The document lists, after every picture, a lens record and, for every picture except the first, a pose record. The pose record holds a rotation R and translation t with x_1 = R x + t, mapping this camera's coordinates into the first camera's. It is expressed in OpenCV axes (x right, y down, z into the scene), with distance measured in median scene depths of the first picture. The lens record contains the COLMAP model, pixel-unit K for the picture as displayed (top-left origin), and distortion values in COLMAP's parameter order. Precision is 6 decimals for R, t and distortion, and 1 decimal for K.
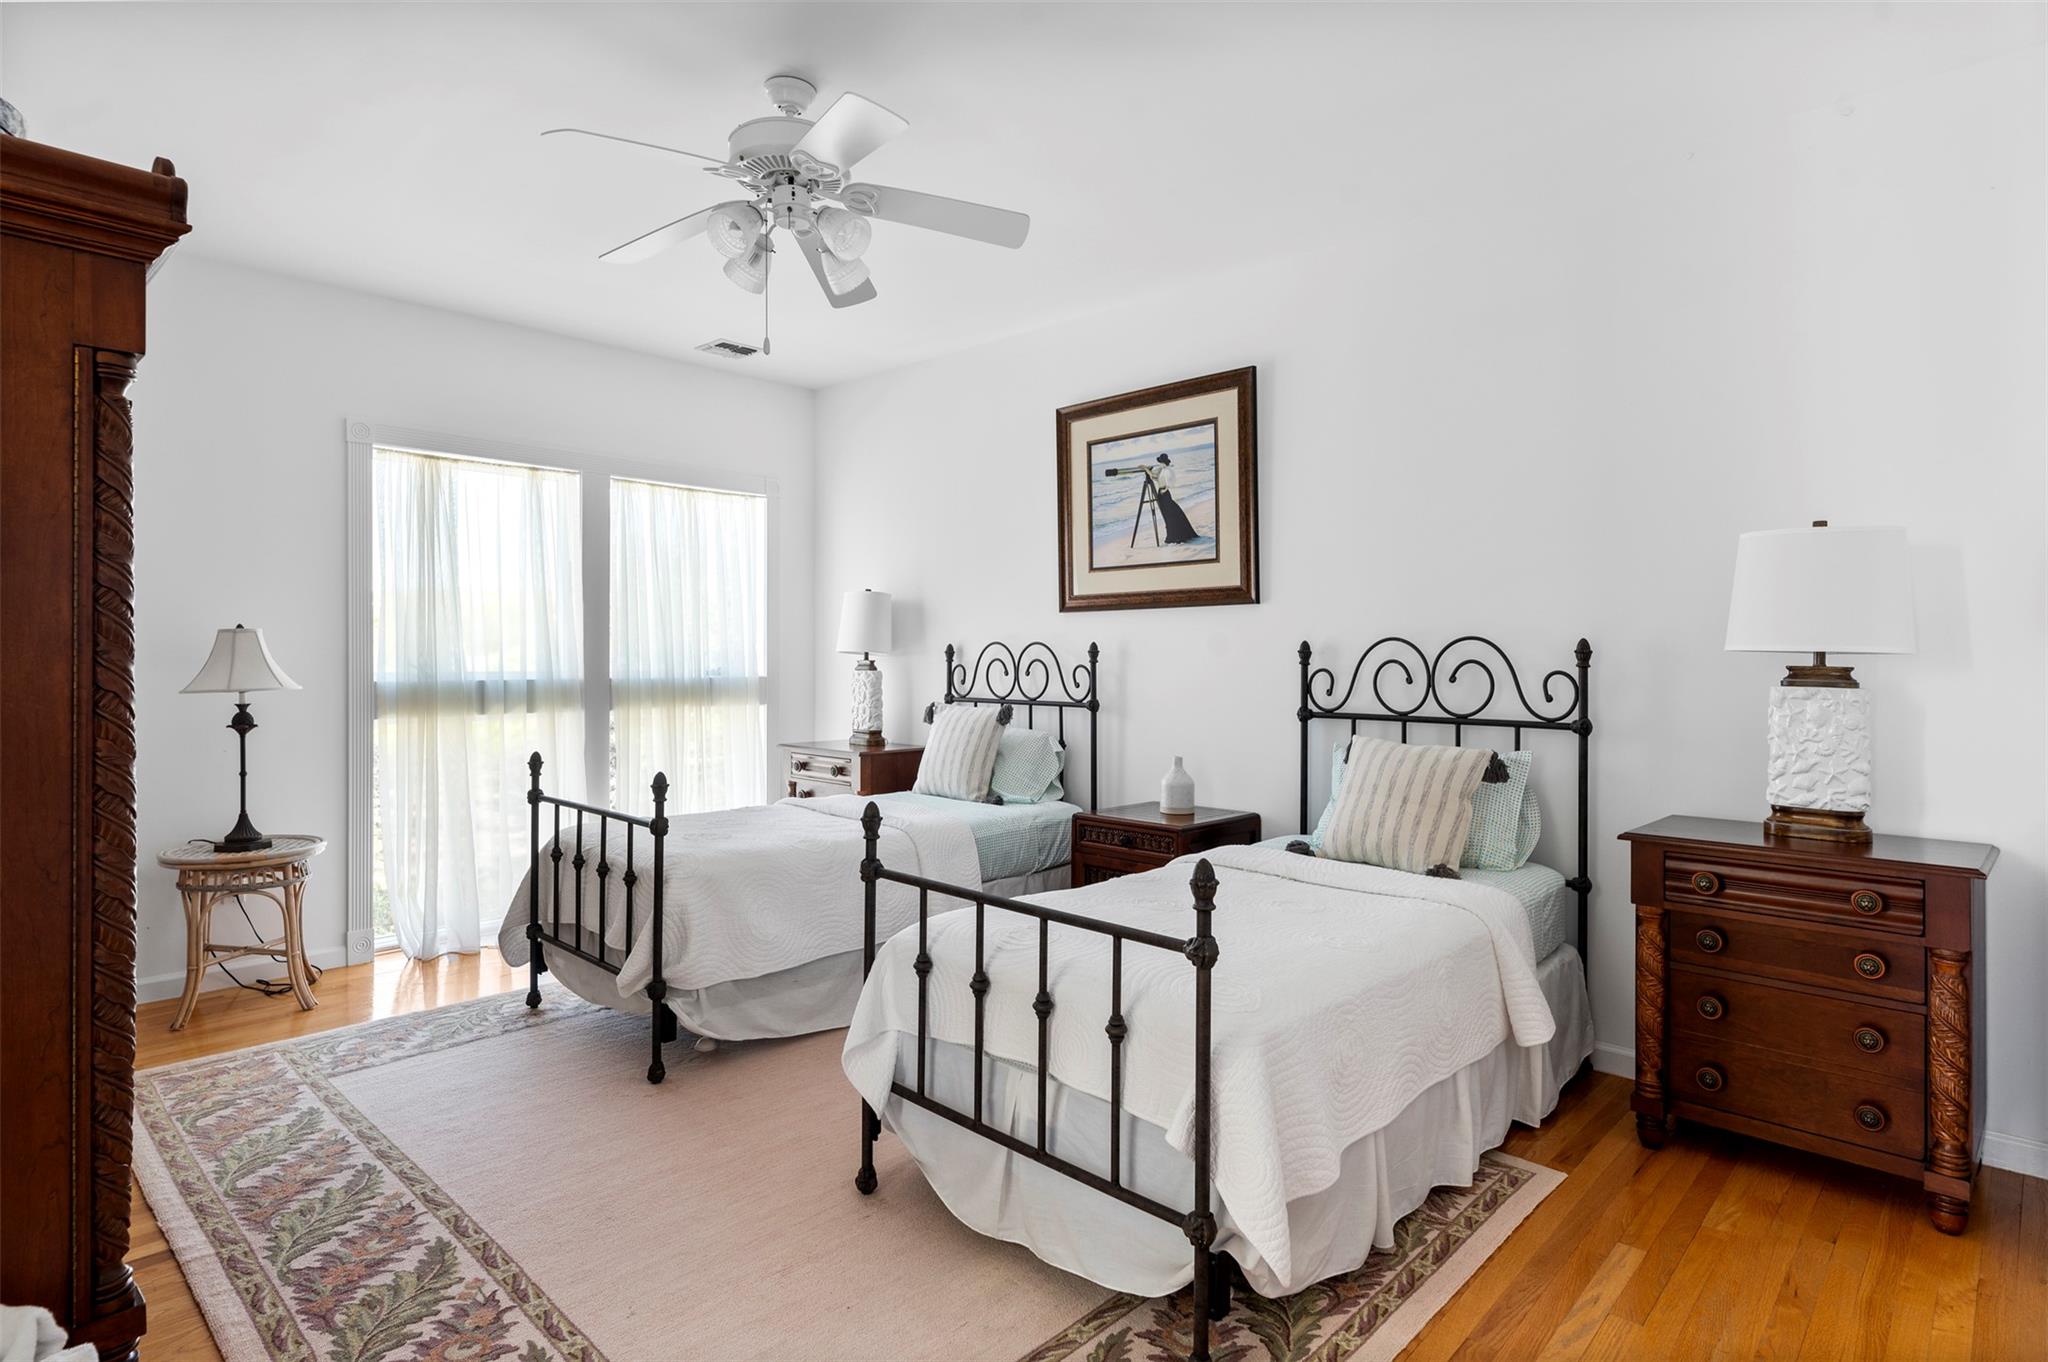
lens RADIAL K [[1072.9, 0, 1026.2], [0, 1072.9, 650.9], [0, 0, 1]] dist [0.000090, -0.000206]
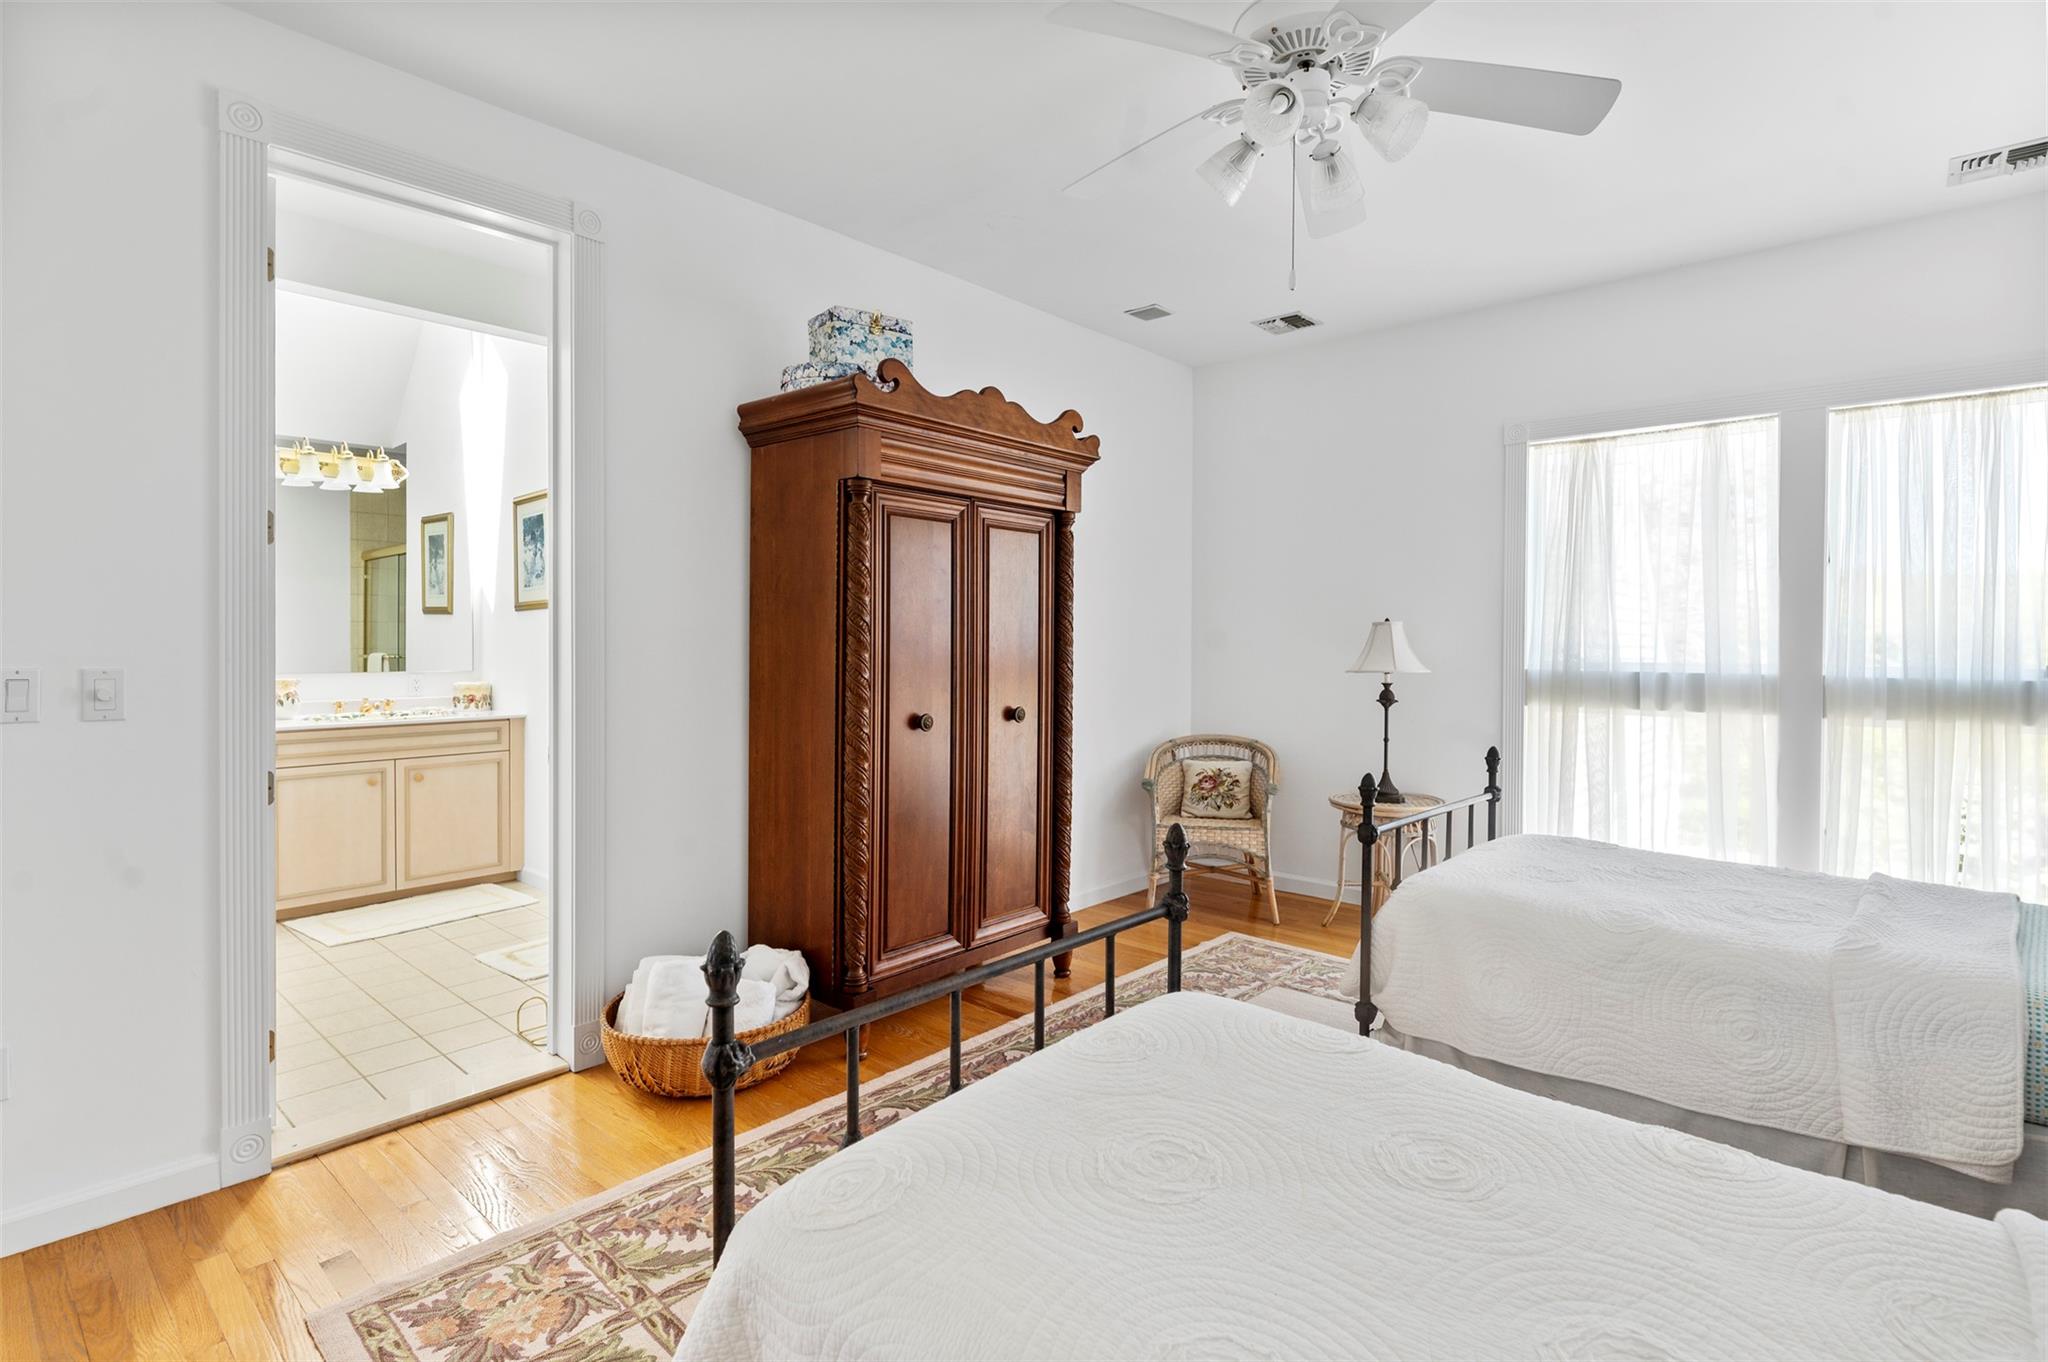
lens RADIAL K [[981.6, 0, 1017.3], [0, 981.6, 649.2], [0, 0, 1]] dist [-0.001473, -0.000870]
pose [[0.046294, 0.006078, -0.998909, 0.478381], [-0.002121, 0.999980, 0.005986, 0.006583], [0.998926, 0.001842, 0.046306, 0.680092]]
